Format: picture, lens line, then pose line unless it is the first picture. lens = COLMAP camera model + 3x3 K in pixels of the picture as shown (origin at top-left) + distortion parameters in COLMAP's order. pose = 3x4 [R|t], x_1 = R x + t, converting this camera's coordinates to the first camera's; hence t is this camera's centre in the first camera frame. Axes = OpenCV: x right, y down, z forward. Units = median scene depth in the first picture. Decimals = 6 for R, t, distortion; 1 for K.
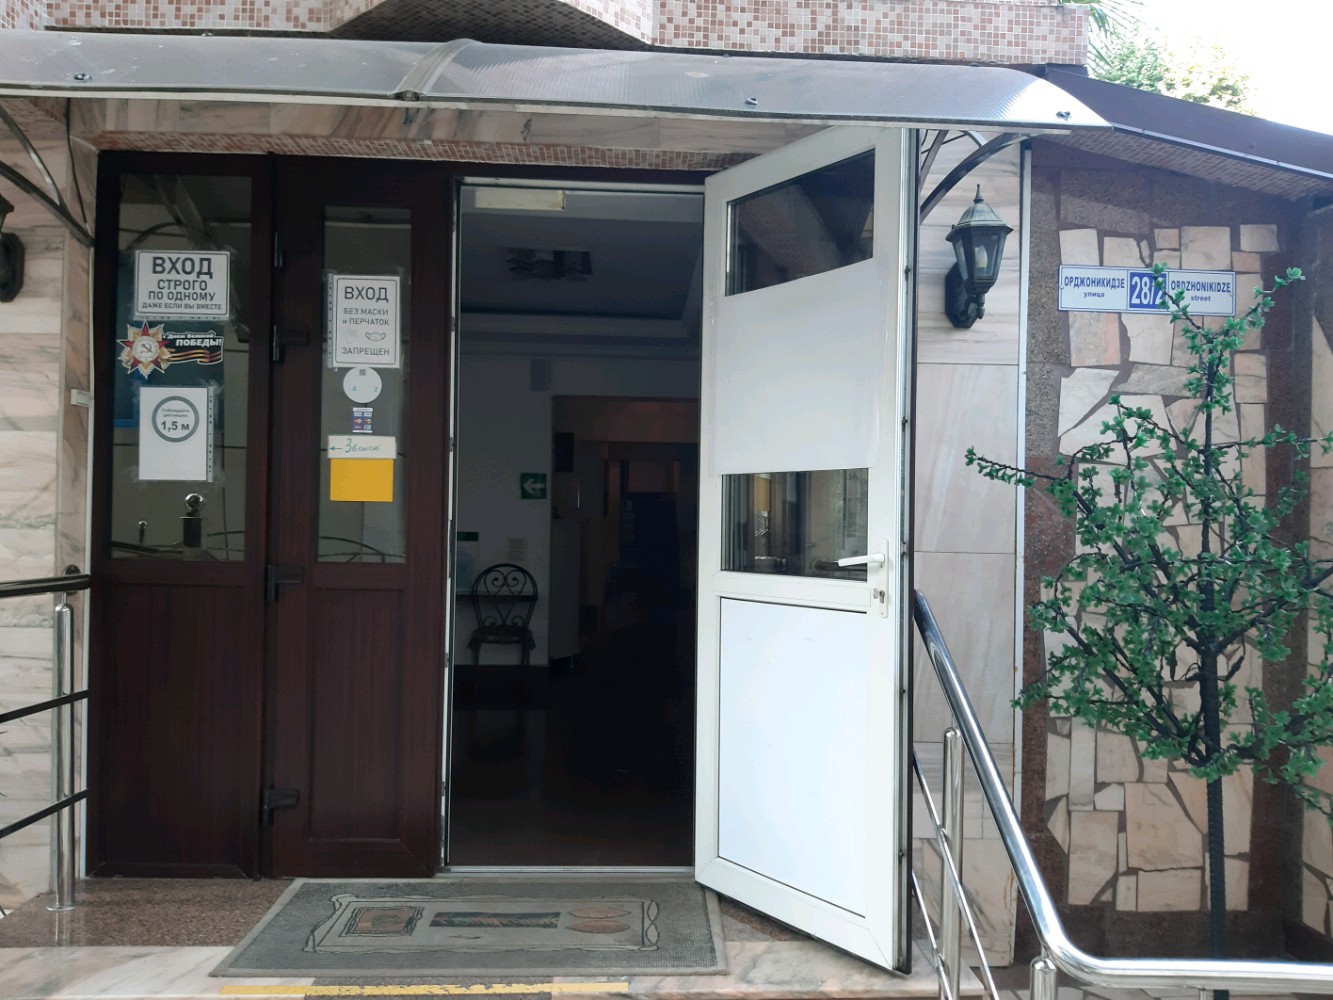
lens RADIAL K [[1025.8, 0, 670.6], [0, 1025.8, 503.8], [0, 0, 1]] dist [0.024051, -0.068232]
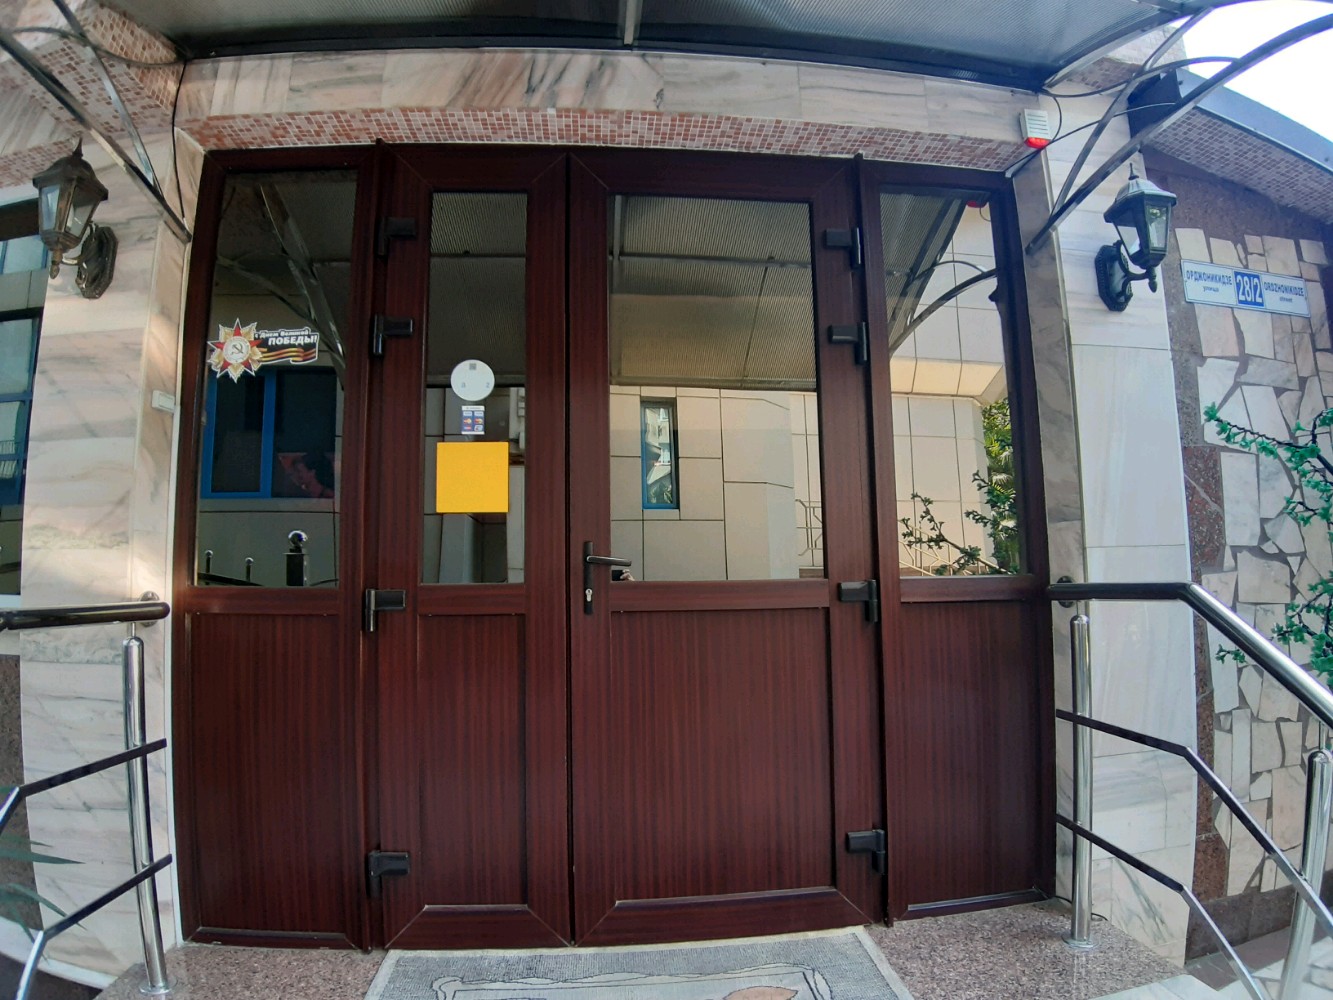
lens RADIAL K [[696.8, 0, 668.6], [0, 696.8, 505.5], [0, 0, 1]] dist [-0.116679, 0.005374]
pose [[0.998524, -0.029889, 0.045342, -0.163001], [0.033566, 0.996015, -0.082633, 0.044986], [-0.042692, 0.084033, 0.995548, 0.420289]]
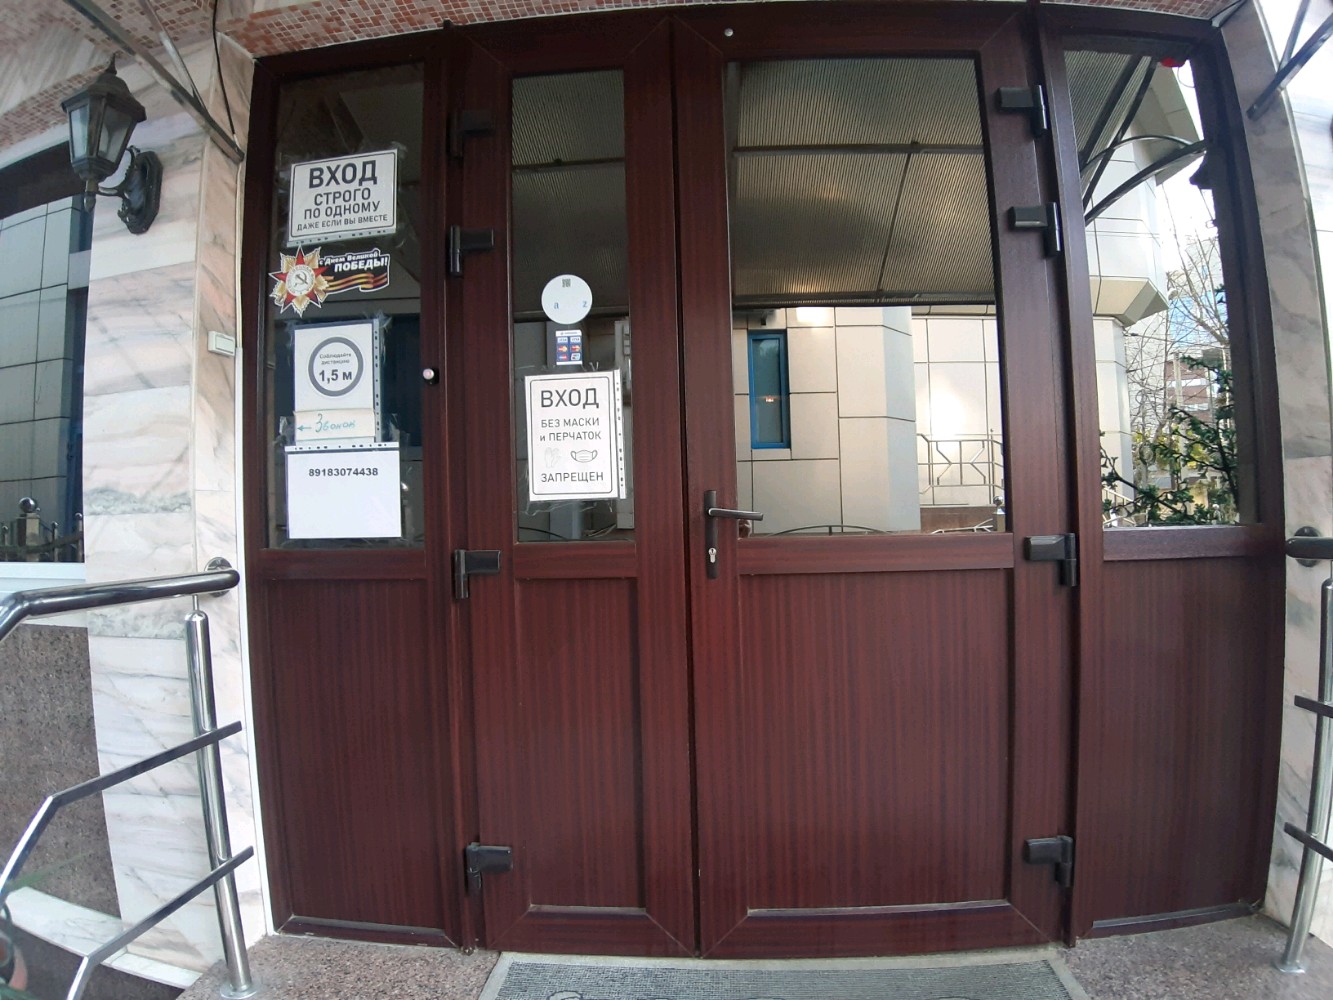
lens RADIAL K [[696.8, 0, 668.6], [0, 696.8, 505.5], [0, 0, 1]] dist [-0.116679, 0.005374]
pose [[0.992154, -0.045948, -0.116269, -0.179179], [0.045895, 0.998941, -0.003137, 0.035938], [0.116290, -0.002224, 0.993213, 0.525715]]
